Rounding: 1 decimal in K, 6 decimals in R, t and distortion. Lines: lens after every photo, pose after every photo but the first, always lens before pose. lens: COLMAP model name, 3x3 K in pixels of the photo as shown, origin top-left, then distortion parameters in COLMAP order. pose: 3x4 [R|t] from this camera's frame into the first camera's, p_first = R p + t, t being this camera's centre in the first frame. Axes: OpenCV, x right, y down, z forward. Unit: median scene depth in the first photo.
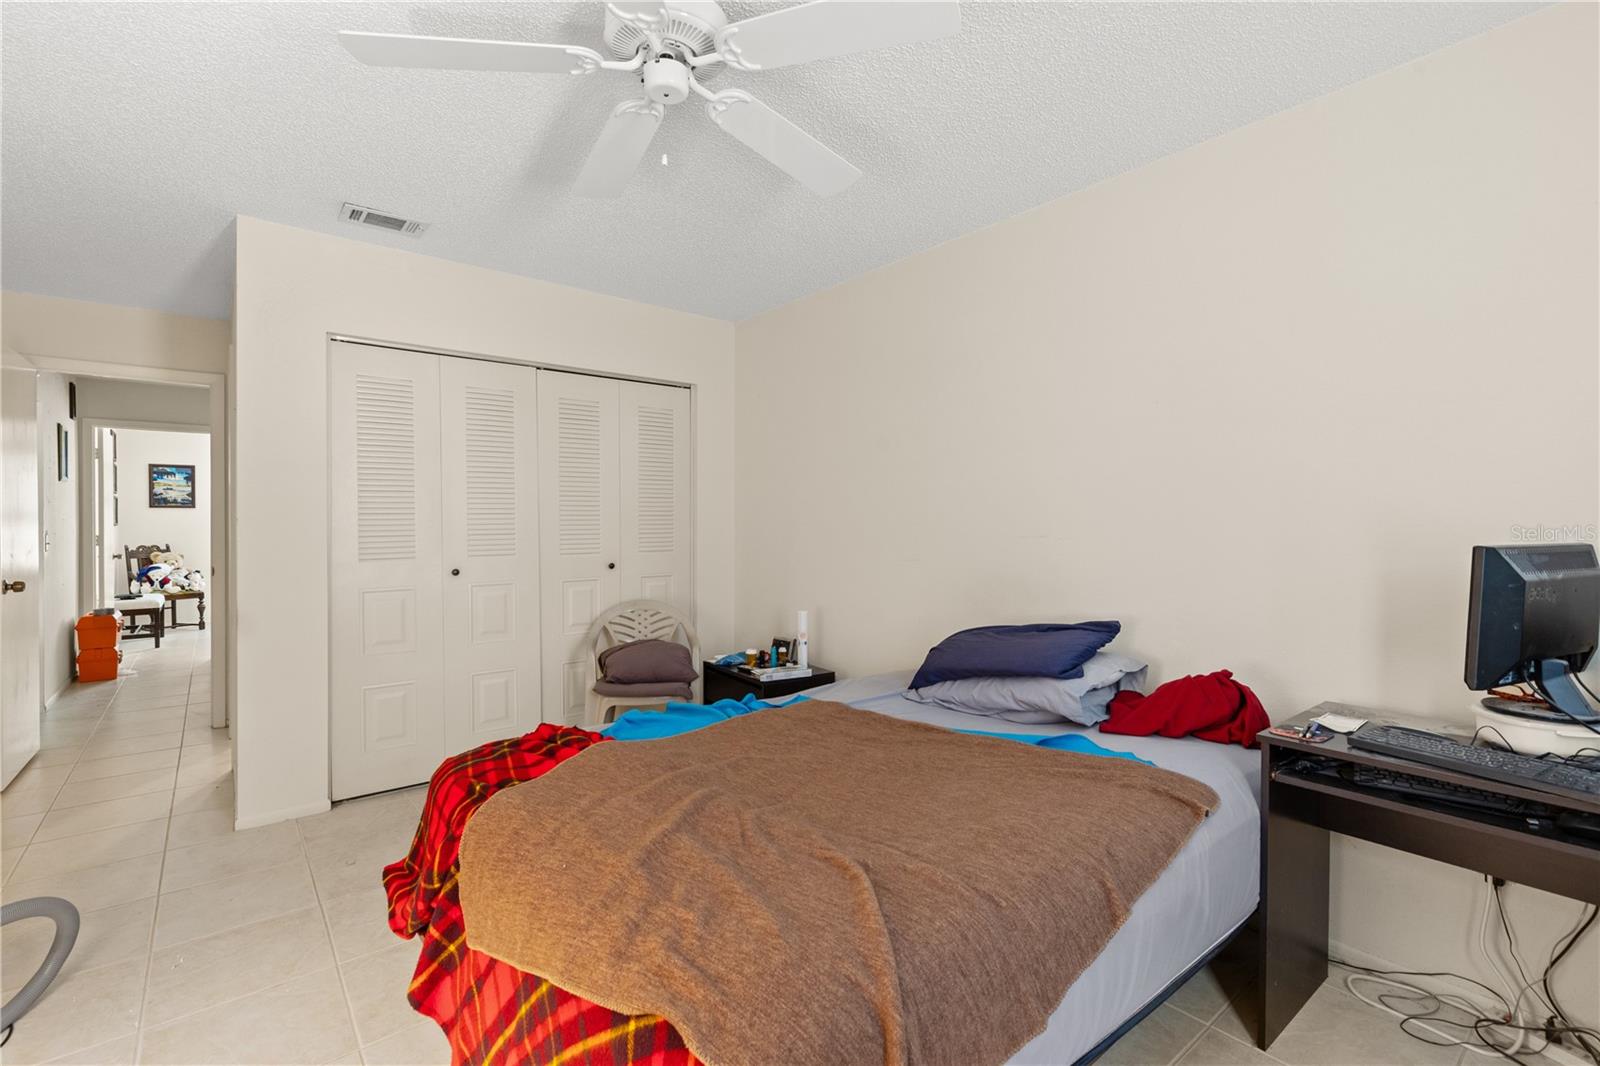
lens RADIAL K [[729.9, 0, 802.2], [0, 729.9, 537.1], [0, 0, 1]] dist [0.013071, -0.003274]
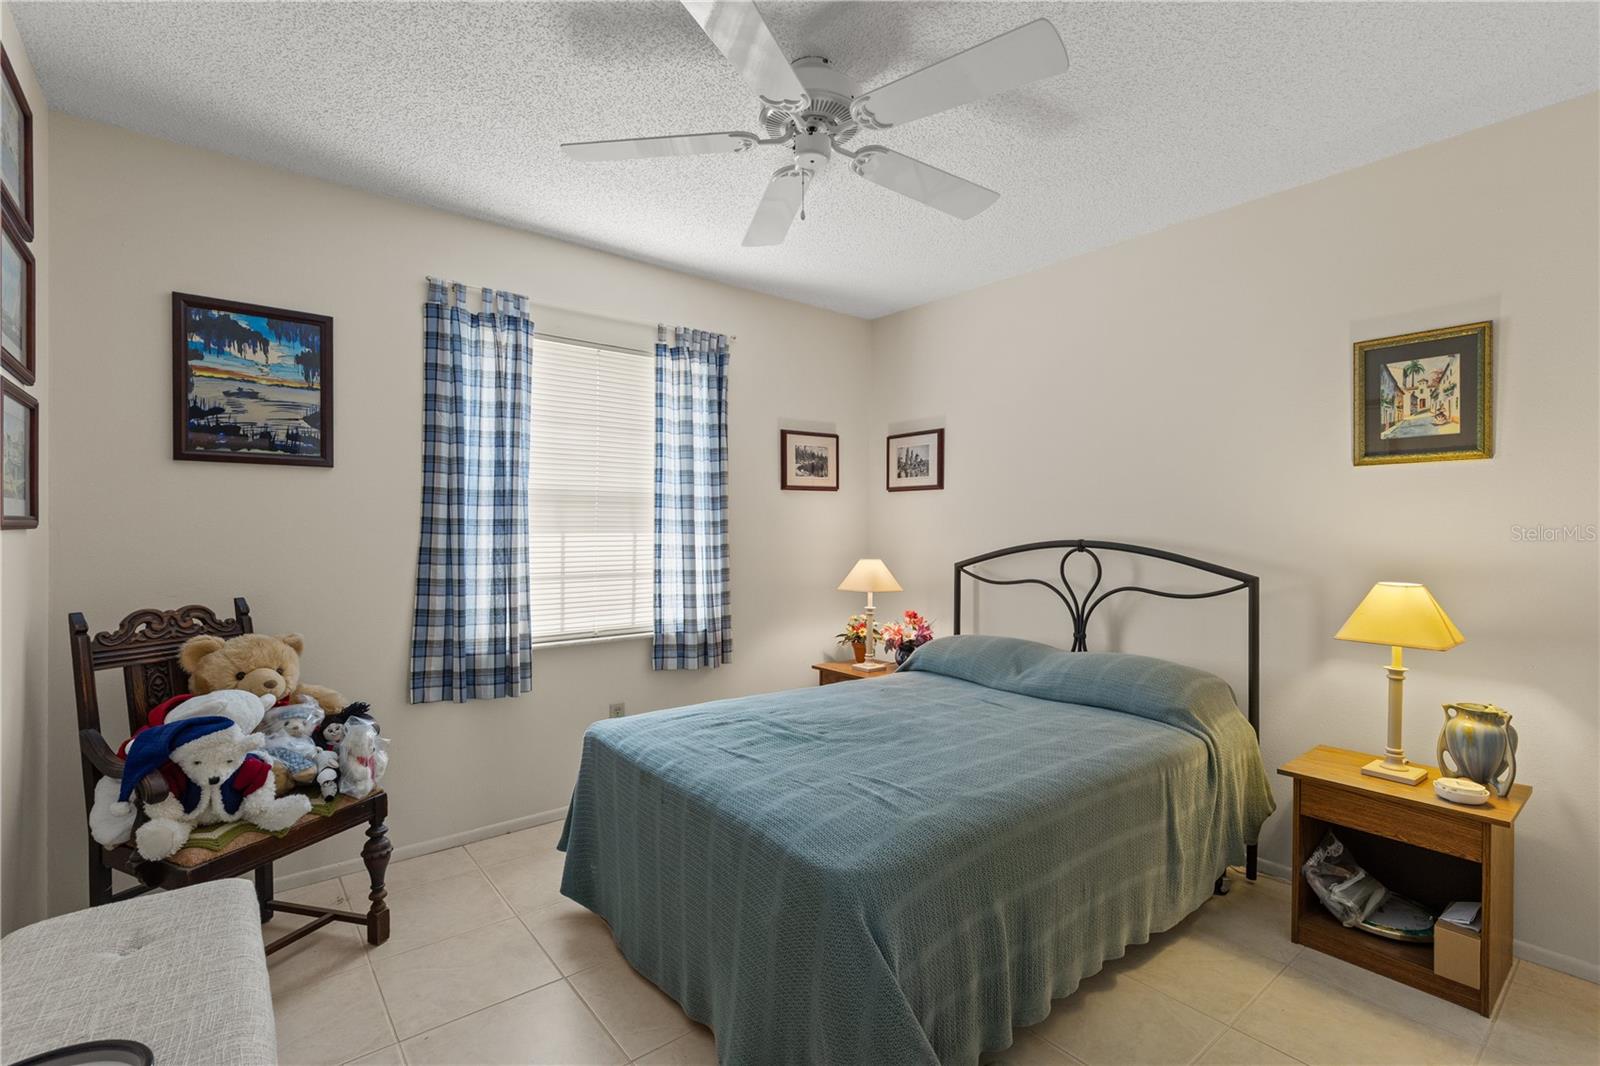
lens RADIAL K [[729.9, 0, 801.4], [0, 729.9, 535.2], [0, 0, 1]] dist [0.013071, -0.003274]
pose [[0.999914, 0.010618, 0.007685, -0.673610], [-0.010605, 0.999942, -0.001698, -0.015177], [-0.007702, 0.001617, 0.999969, 0.745806]]
